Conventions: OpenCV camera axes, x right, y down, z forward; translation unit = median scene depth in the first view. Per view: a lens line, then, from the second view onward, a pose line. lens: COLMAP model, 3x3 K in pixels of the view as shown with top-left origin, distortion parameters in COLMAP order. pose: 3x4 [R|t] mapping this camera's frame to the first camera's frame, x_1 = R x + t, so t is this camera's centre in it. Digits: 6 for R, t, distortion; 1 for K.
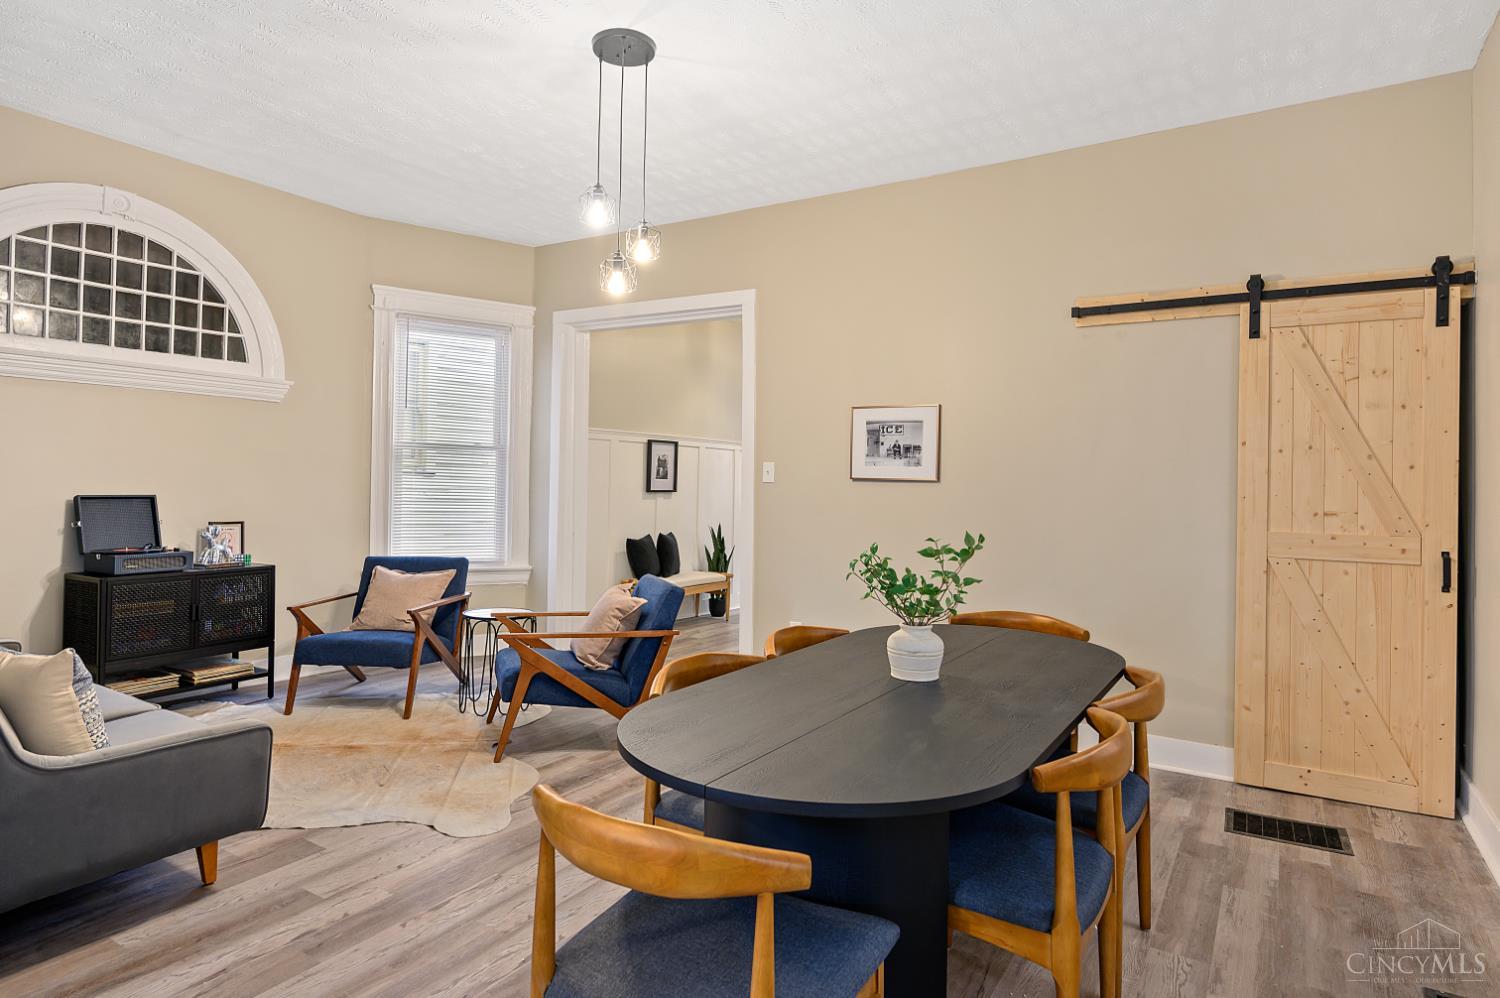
lens RADIAL K [[823.8, 0, 749.6], [0, 823.8, 483.2], [0, 0, 1]] dist [-0.000675, 0.000050]
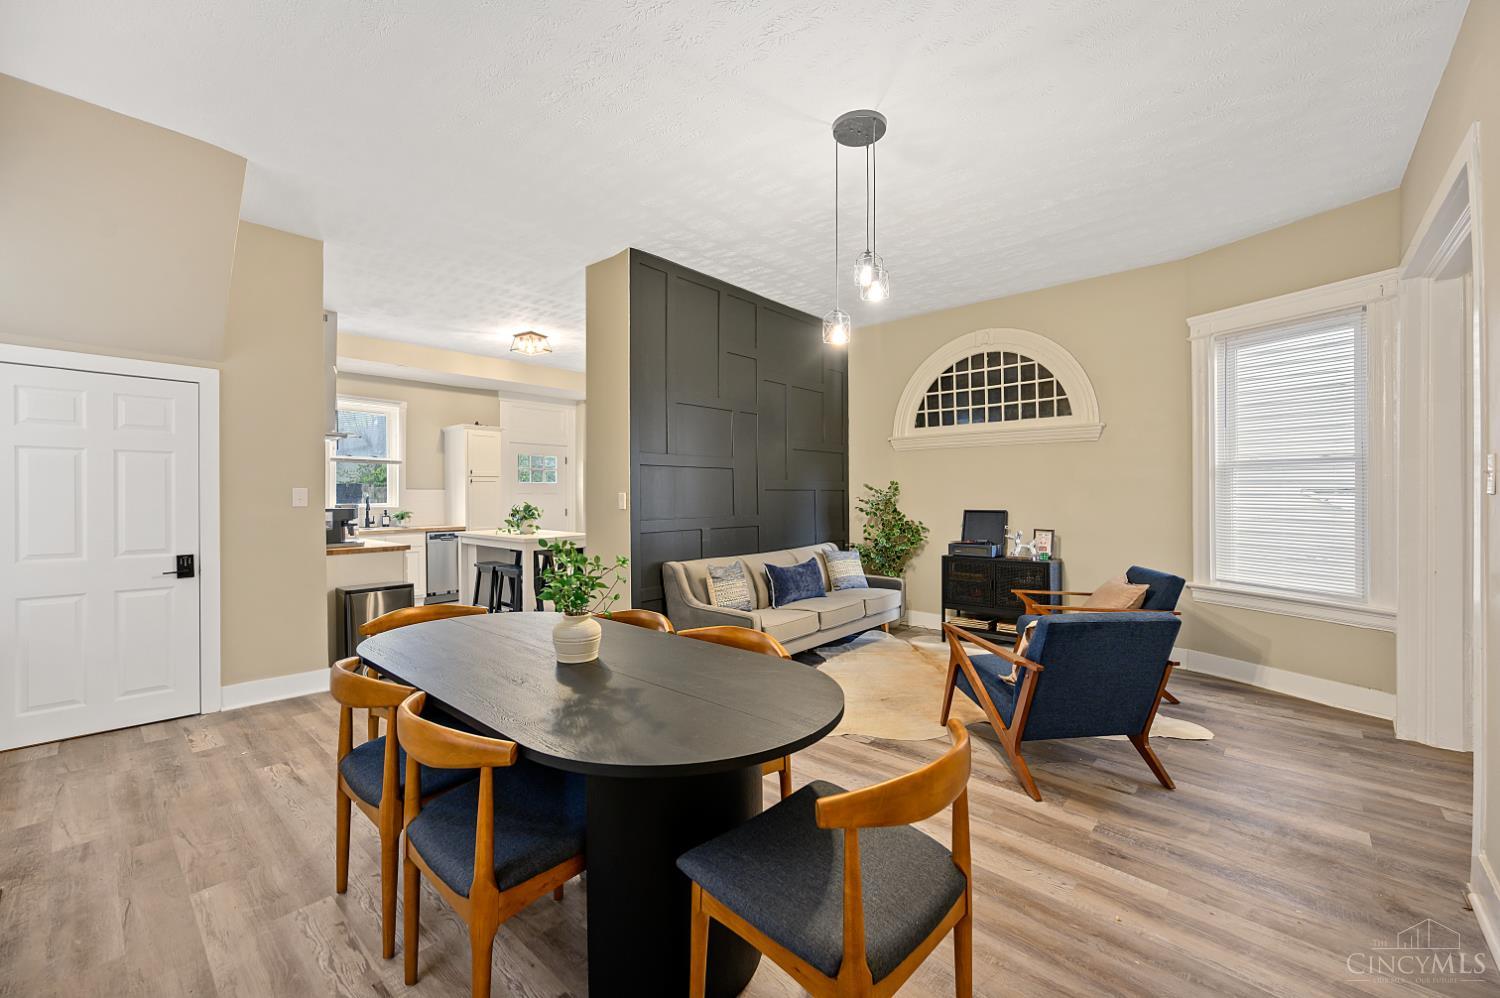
lens RADIAL K [[598.9, 0, 751.4], [0, 598.9, 498.7], [0, 0, 1]] dist [-0.003058, -0.000526]
pose [[-0.156654, -0.015478, -0.987532, 0.484382], [-0.004880, 0.999877, -0.014898, 0.011396], [0.987642, 0.002485, -0.156710, 0.667848]]
